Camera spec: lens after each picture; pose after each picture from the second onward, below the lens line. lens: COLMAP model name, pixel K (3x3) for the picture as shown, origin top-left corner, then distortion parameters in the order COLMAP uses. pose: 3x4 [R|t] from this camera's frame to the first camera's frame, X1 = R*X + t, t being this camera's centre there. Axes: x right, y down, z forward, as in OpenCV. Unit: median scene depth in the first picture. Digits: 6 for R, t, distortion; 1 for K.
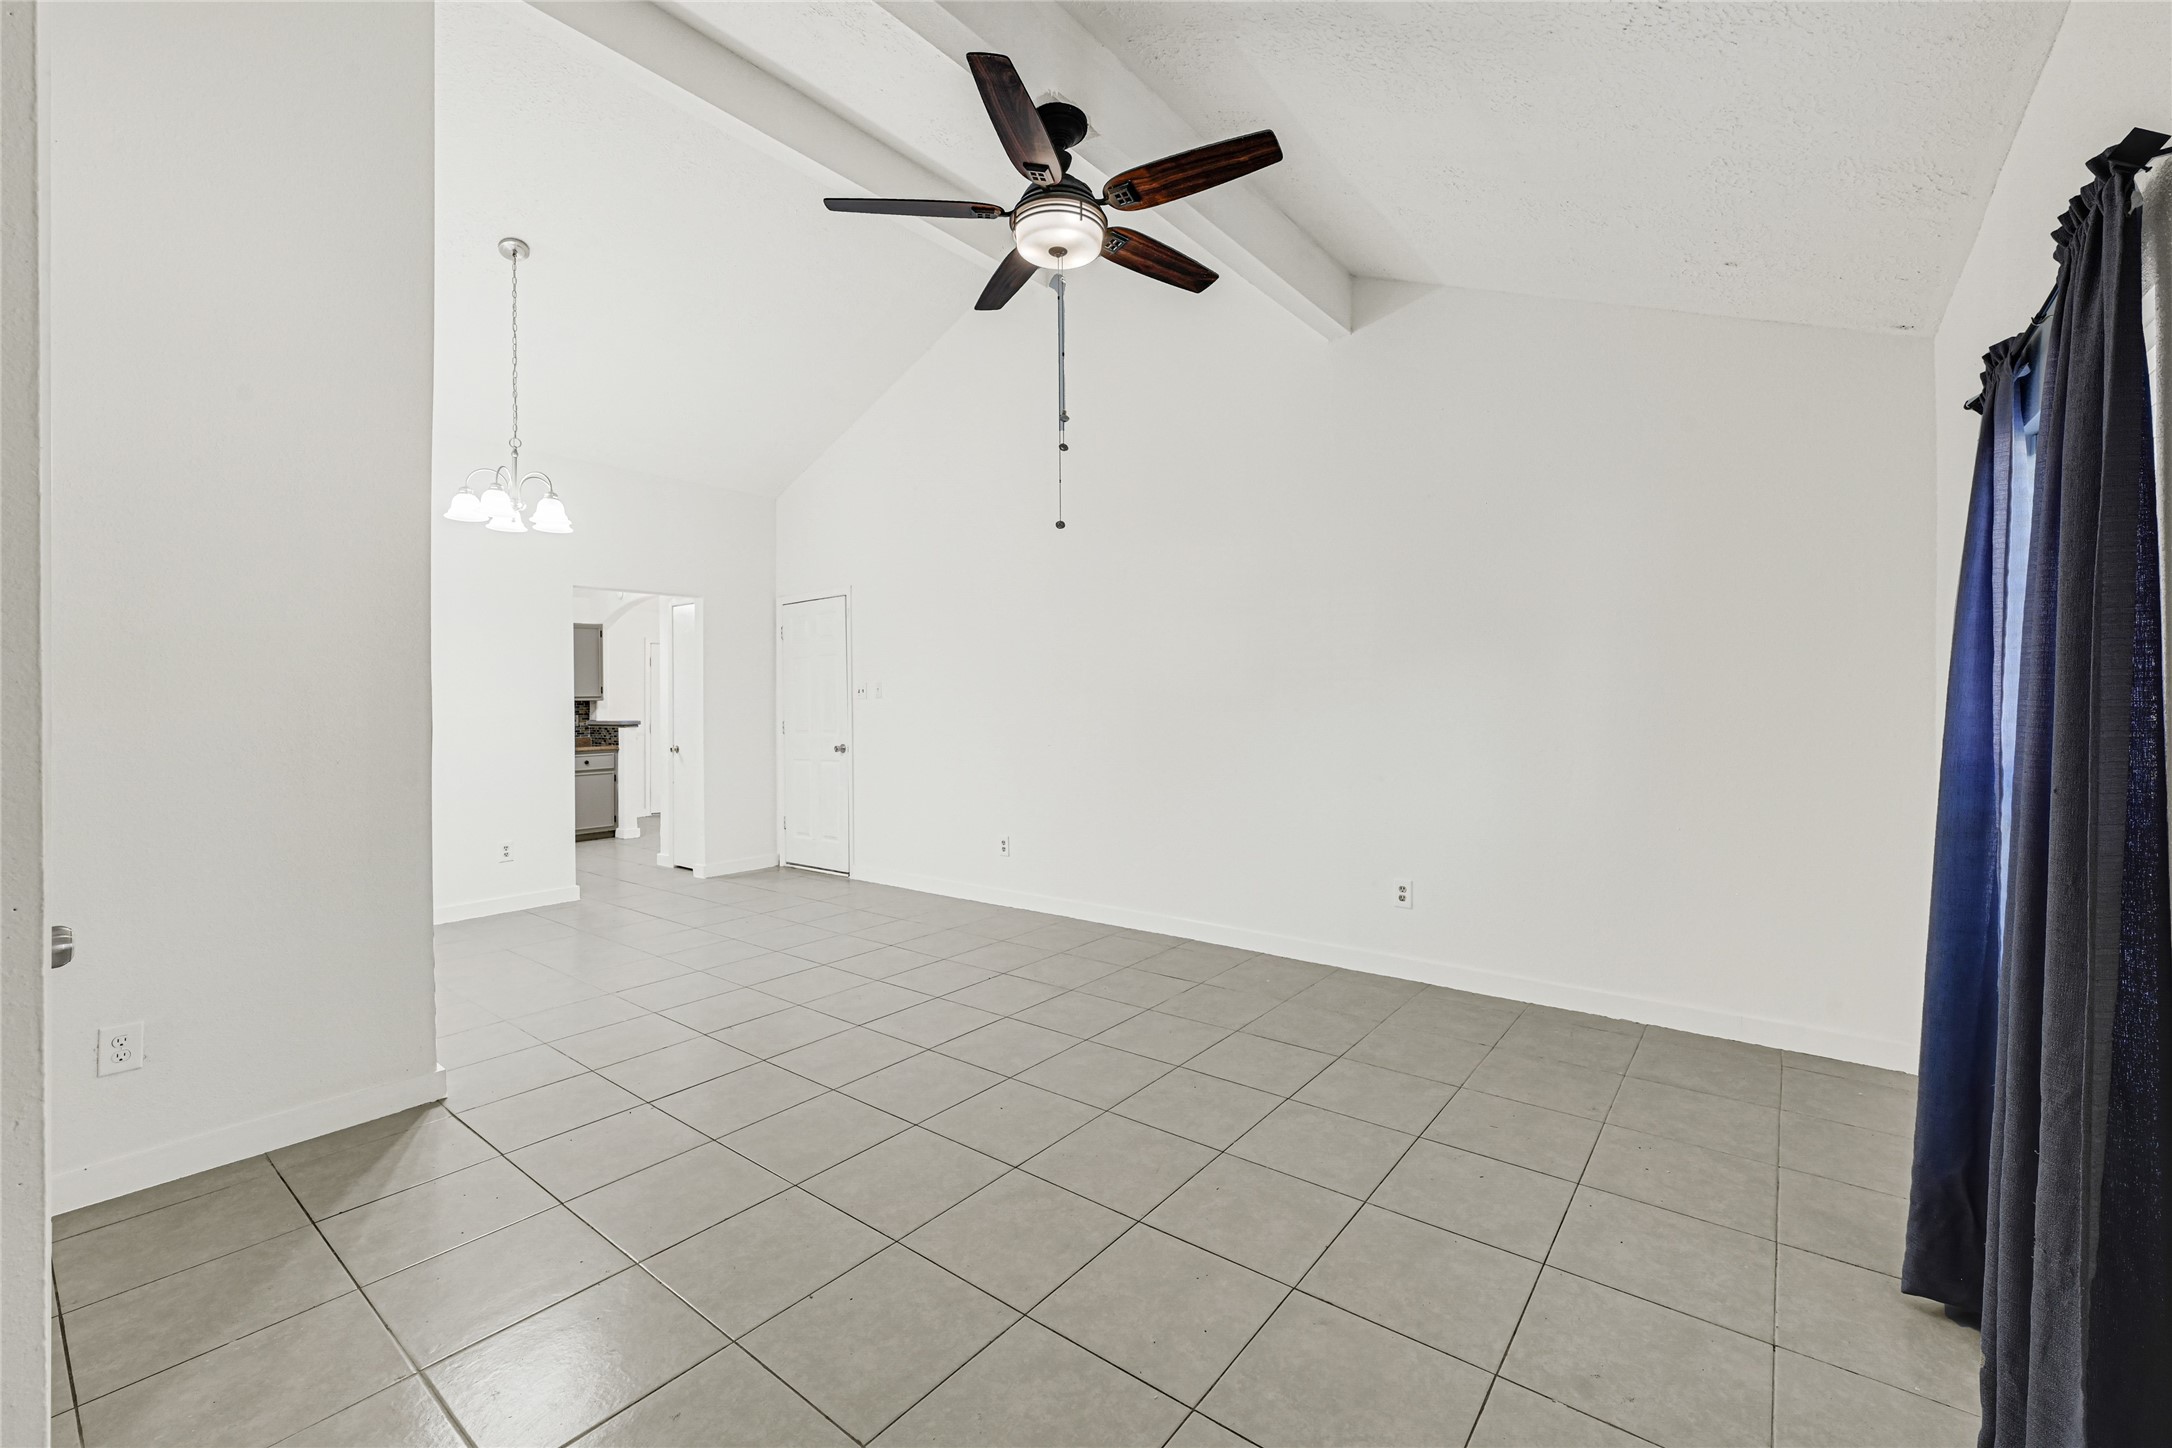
lens RADIAL K [[886.1, 0, 1094.2], [0, 886.1, 711.5], [0, 0, 1]] dist [0.000247, 0.000007]
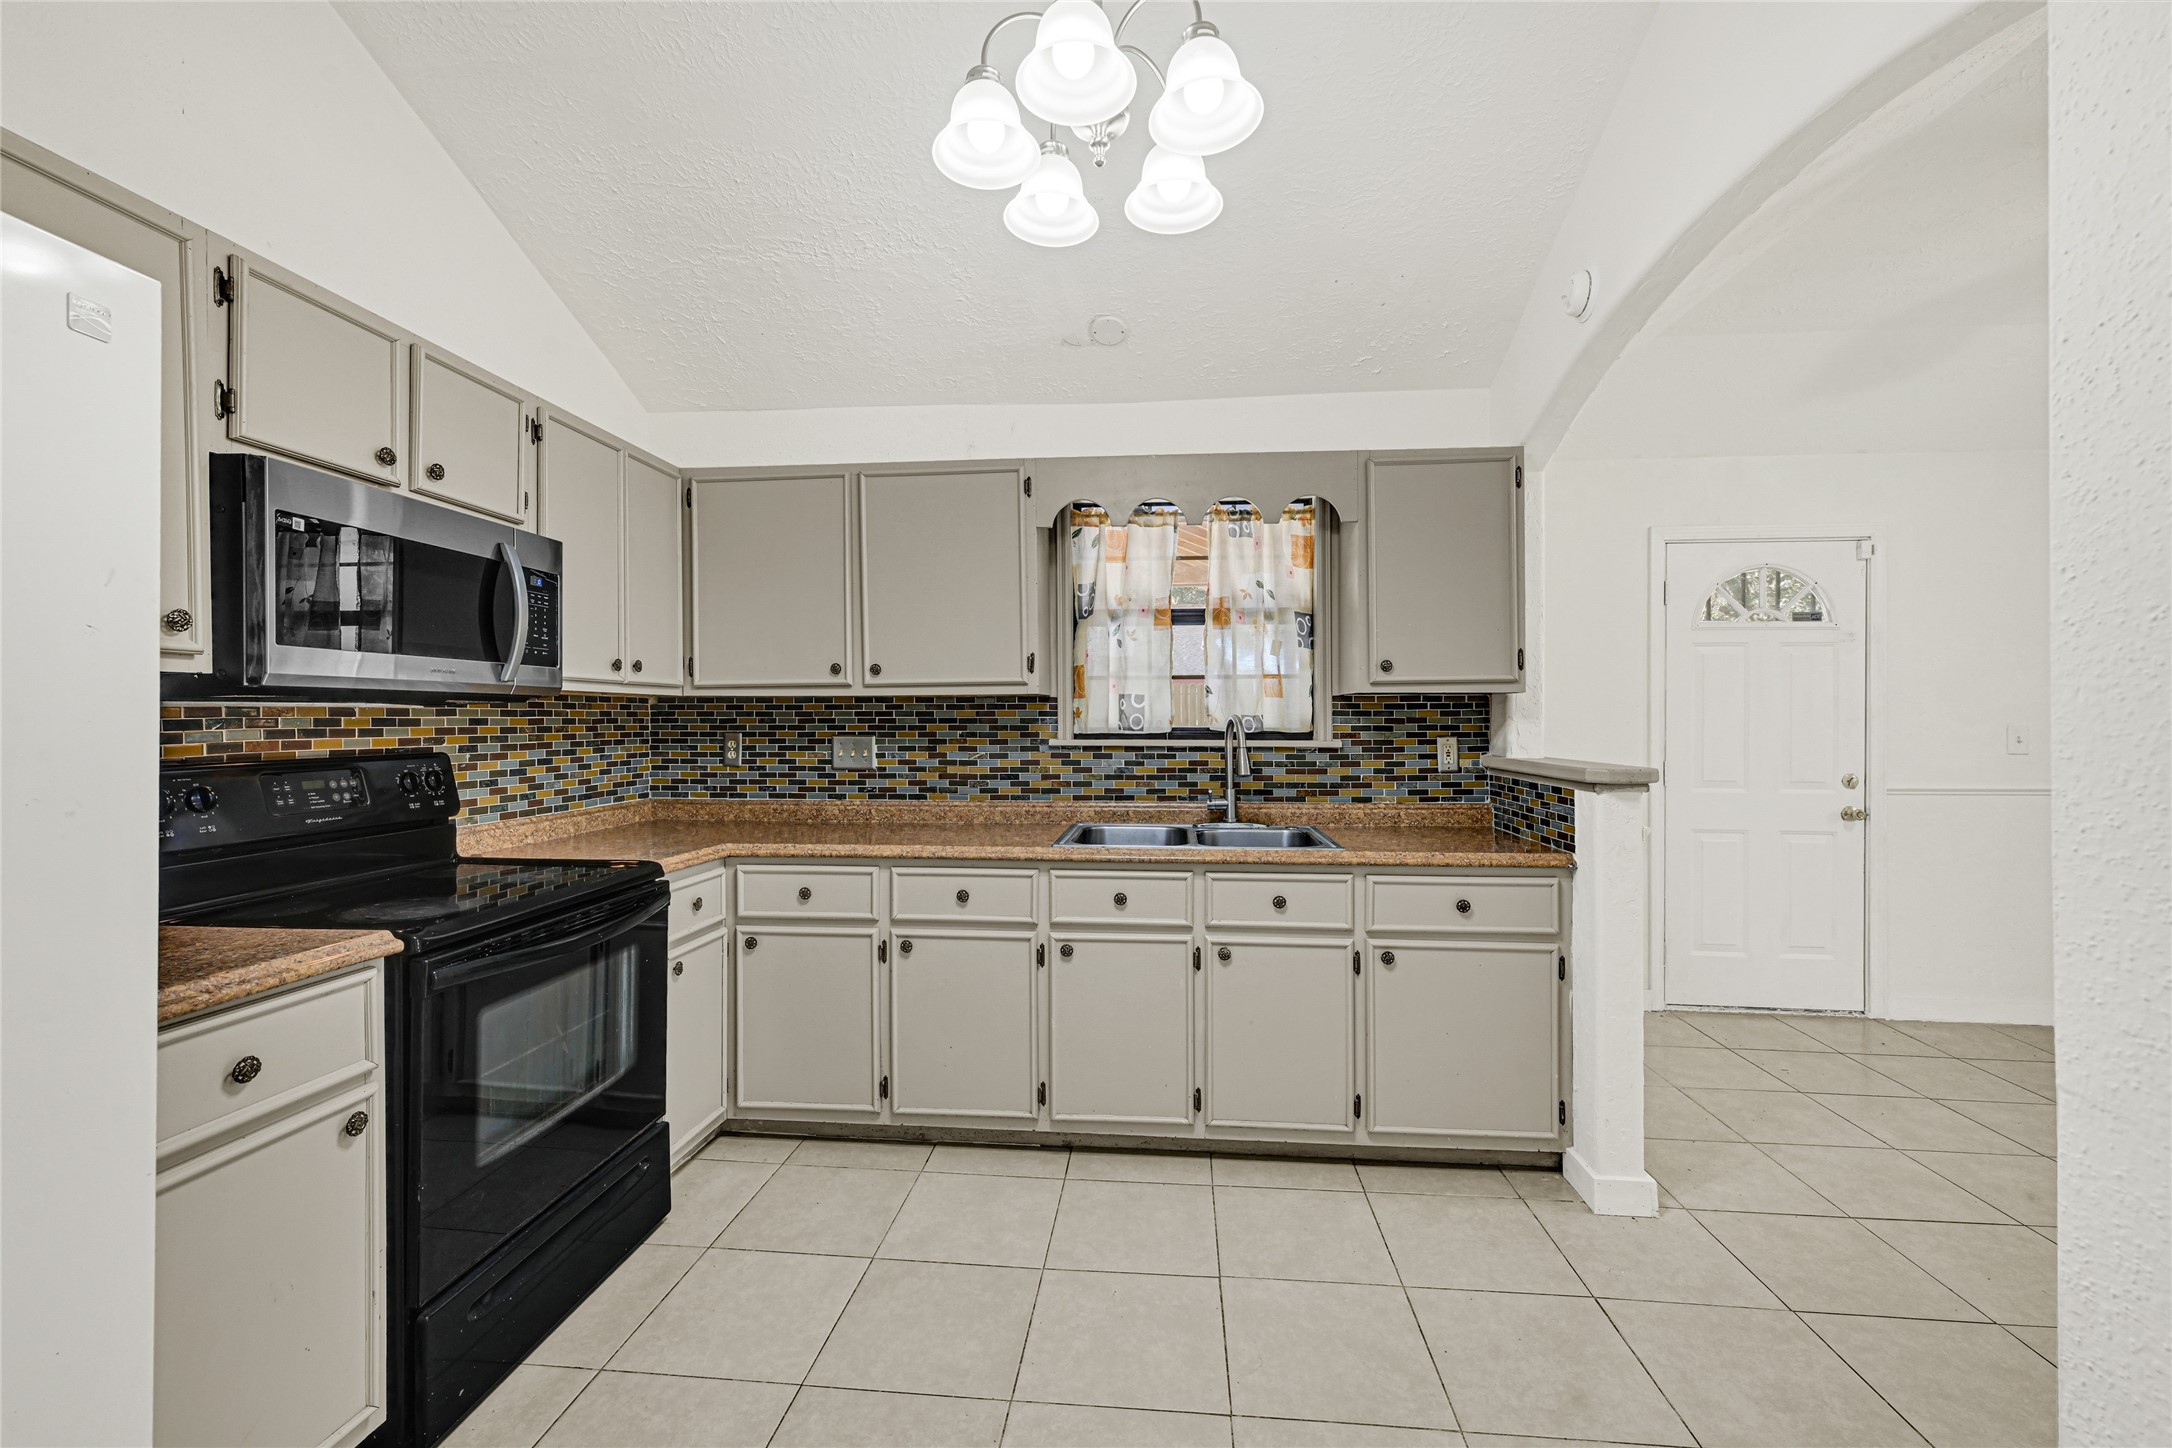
lens RADIAL K [[886.1, 0, 1094.2], [0, 886.1, 711.5], [0, 0, 1]] dist [0.000247, 0.000007]
pose [[0.546288, 0.007005, -0.837568, -1.311585], [-0.016057, 0.999869, -0.002111, -0.010239], [0.837444, 0.014602, 0.546329, 2.446447]]
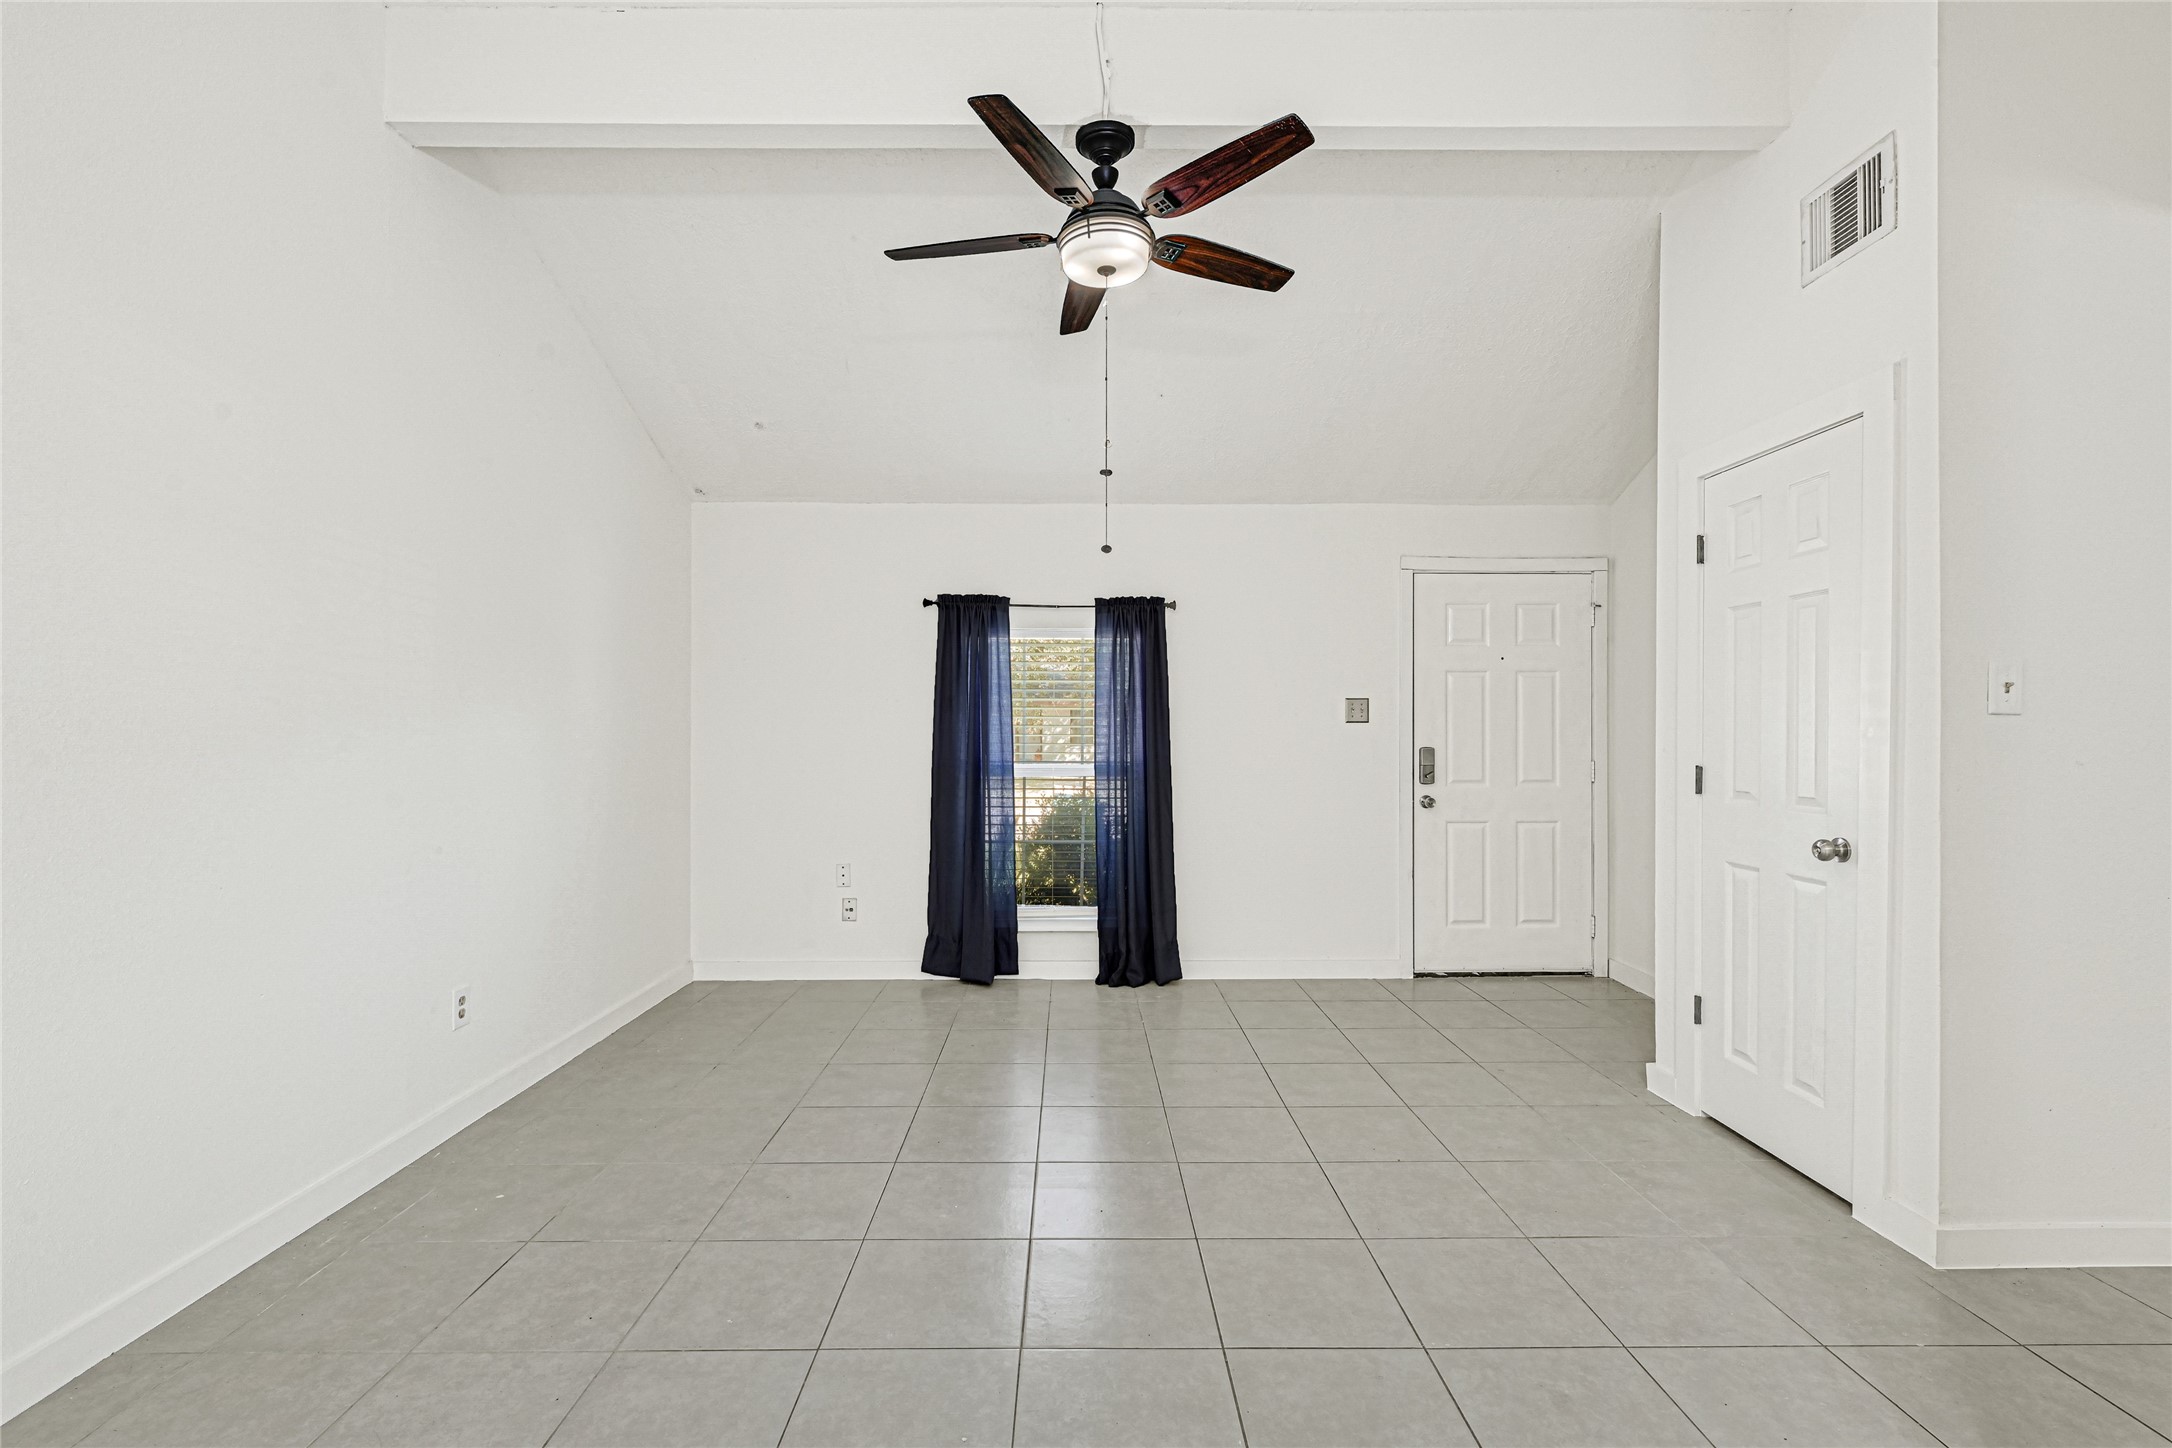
lens RADIAL K [[927.2, 0, 1084.7], [0, 927.2, 737.6], [0, 0, 1]] dist [0.000317, 0.000016]
pose [[-0.626560, 0.008556, 0.779326, -0.836231], [0.018209, 0.999827, 0.003663, -0.003463], [-0.779160, 0.016486, -0.626608, 1.665334]]
